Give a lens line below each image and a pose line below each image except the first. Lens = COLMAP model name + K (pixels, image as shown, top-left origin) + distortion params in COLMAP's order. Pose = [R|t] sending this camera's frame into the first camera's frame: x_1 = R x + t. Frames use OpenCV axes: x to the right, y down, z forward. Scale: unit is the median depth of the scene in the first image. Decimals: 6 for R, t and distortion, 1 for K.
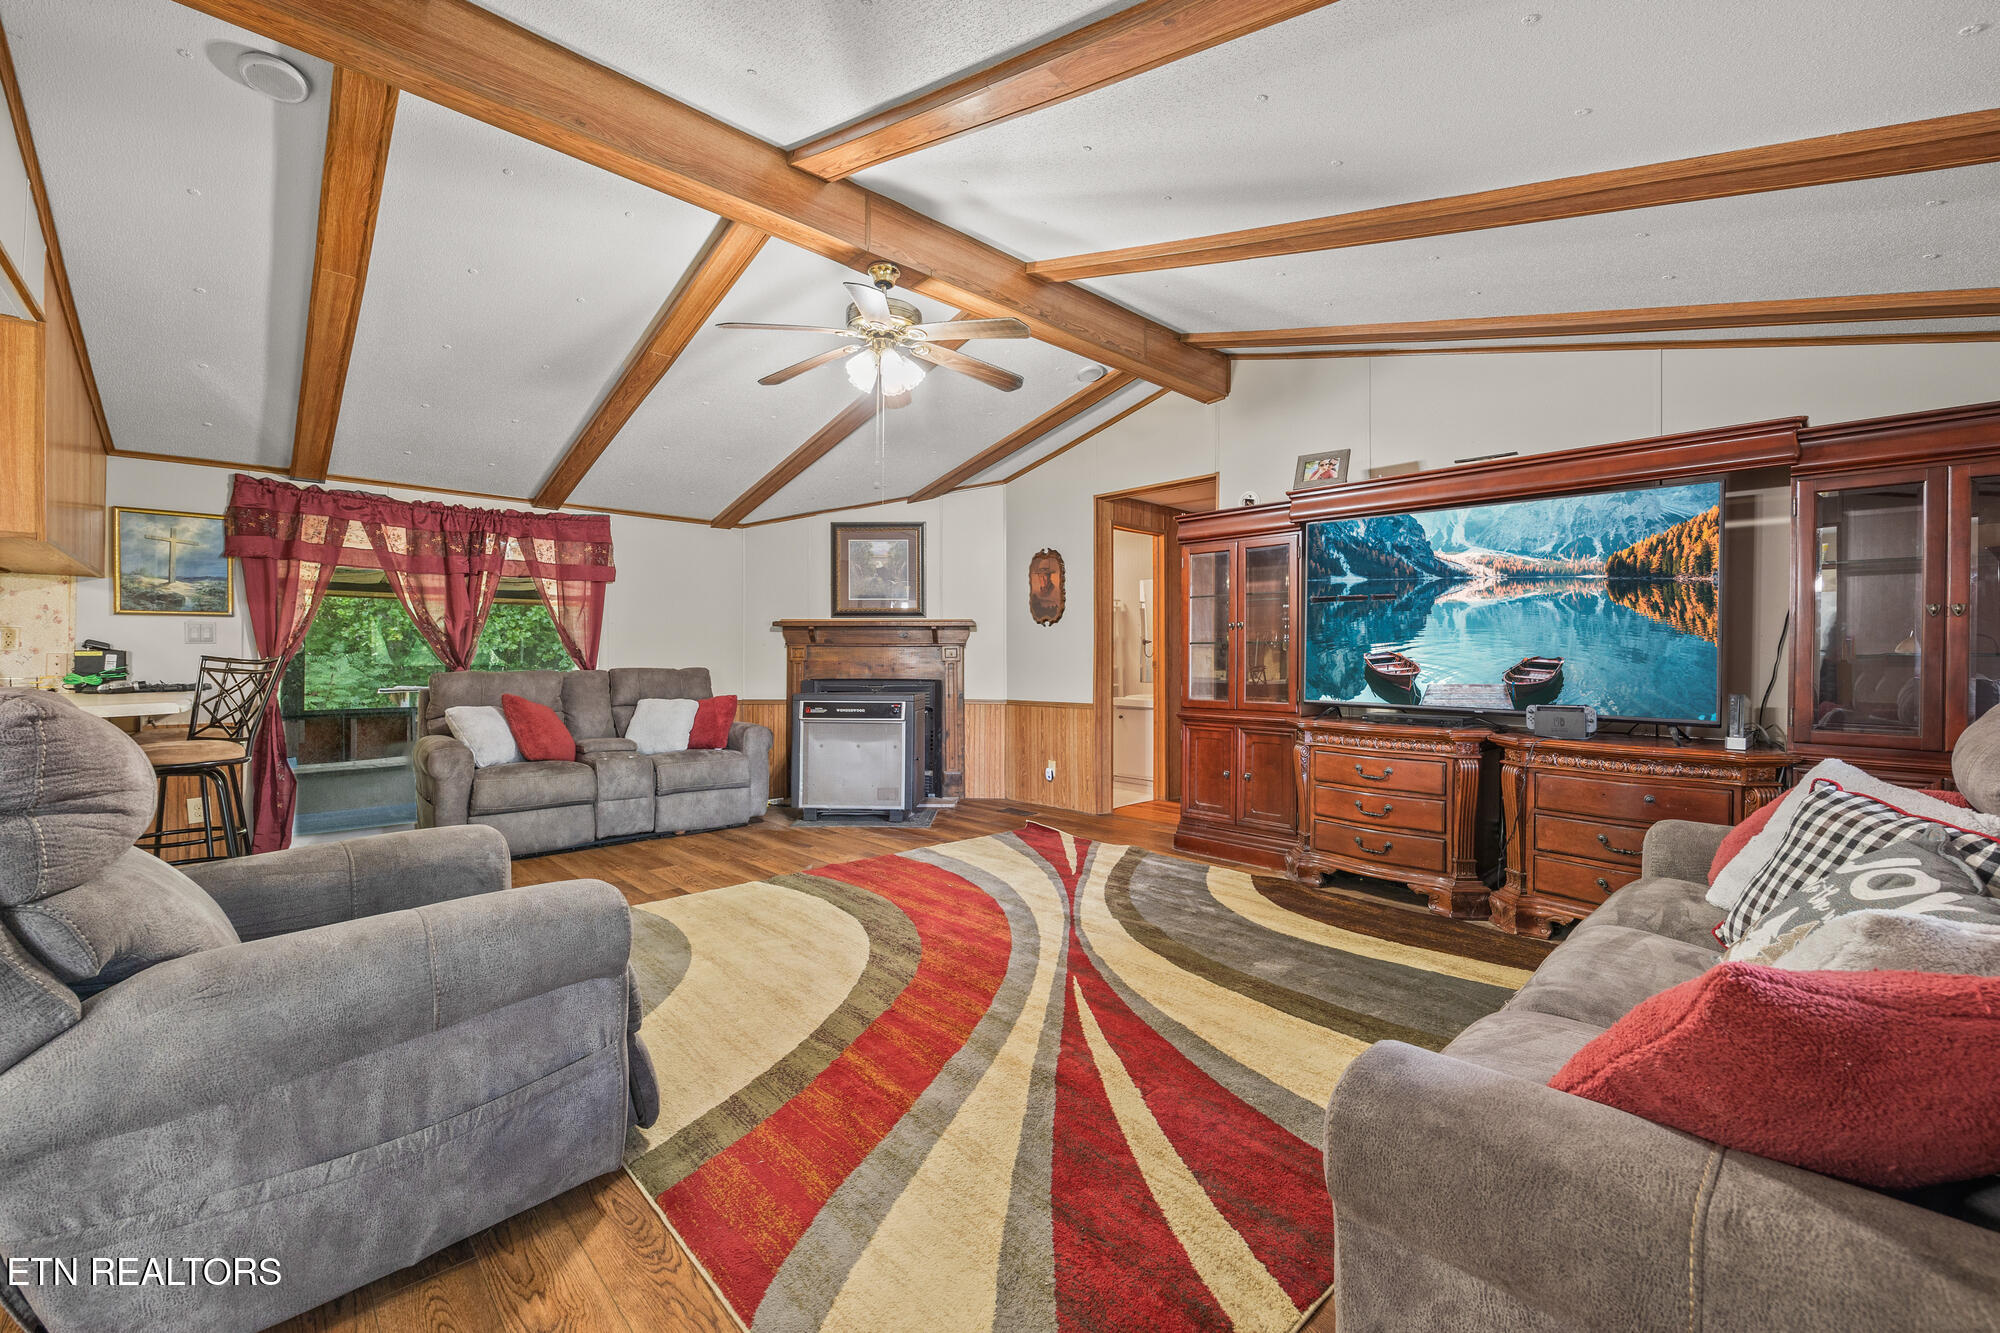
lens RADIAL K [[814.0, 0, 1011.0], [0, 814.0, 648.5], [0, 0, 1]] dist [-0.000841, 0.000061]
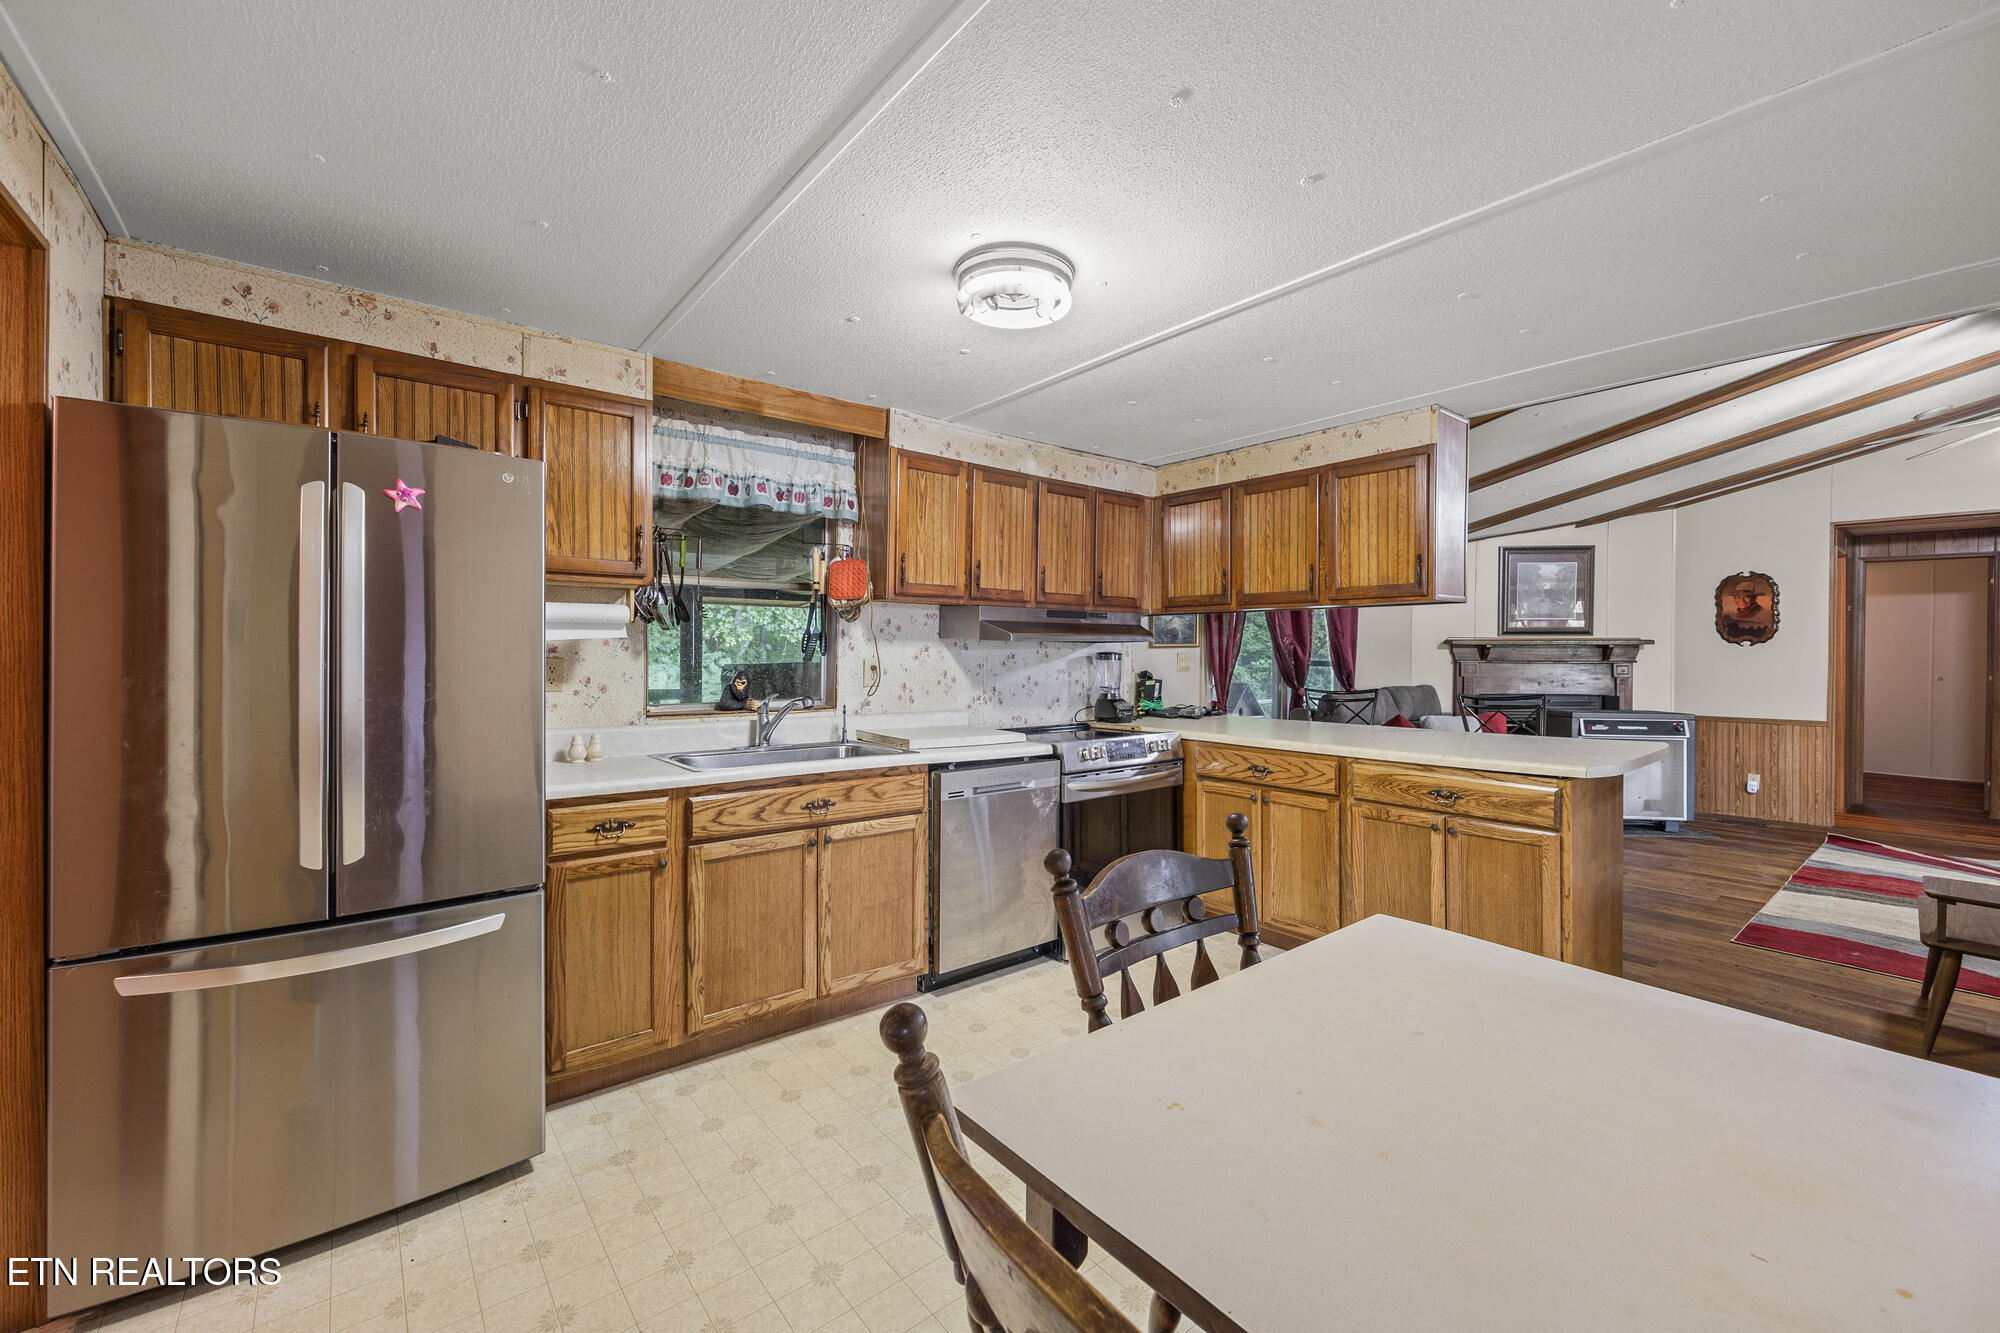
lens RADIAL K [[814.0, 0, 1011.0], [0, 814.0, 648.5], [0, 0, 1]] dist [-0.000841, 0.000061]
pose [[0.996517, 0.002001, -0.083371, -0.928503], [-0.000751, 0.999887, 0.015022, -0.044963], [0.083391, -0.014907, 0.996405, -0.136247]]
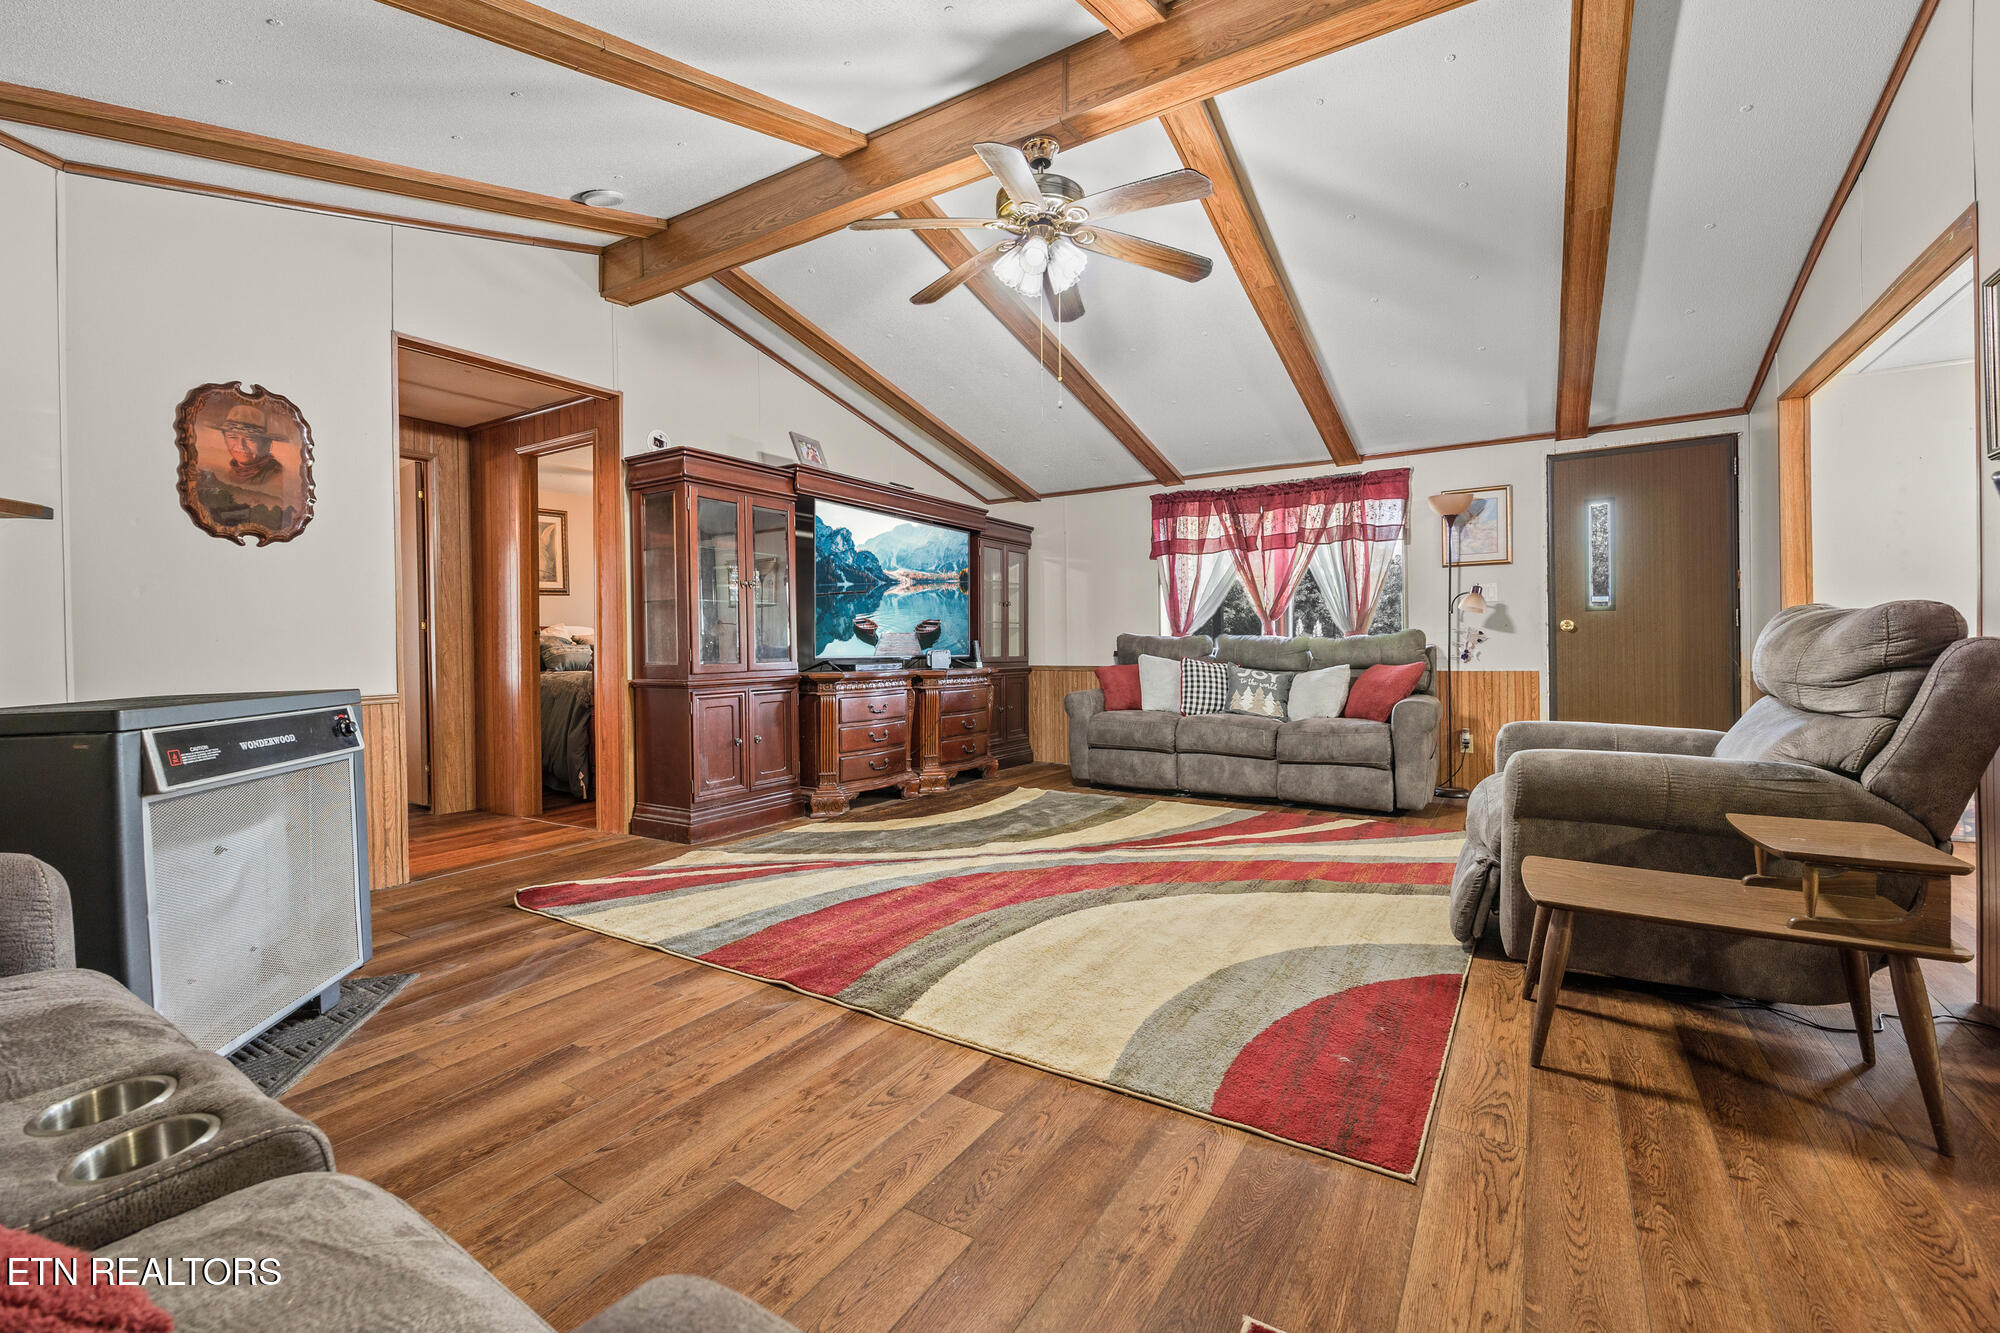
lens RADIAL K [[814.0, 0, 1011.0], [0, 814.0, 648.5], [0, 0, 1]] dist [-0.000841, 0.000061]
pose [[-0.251617, -0.010936, 0.967765, -0.619434], [-0.015382, 0.999855, 0.007300, 0.027841], [-0.967705, -0.013049, -0.251749, 0.780898]]
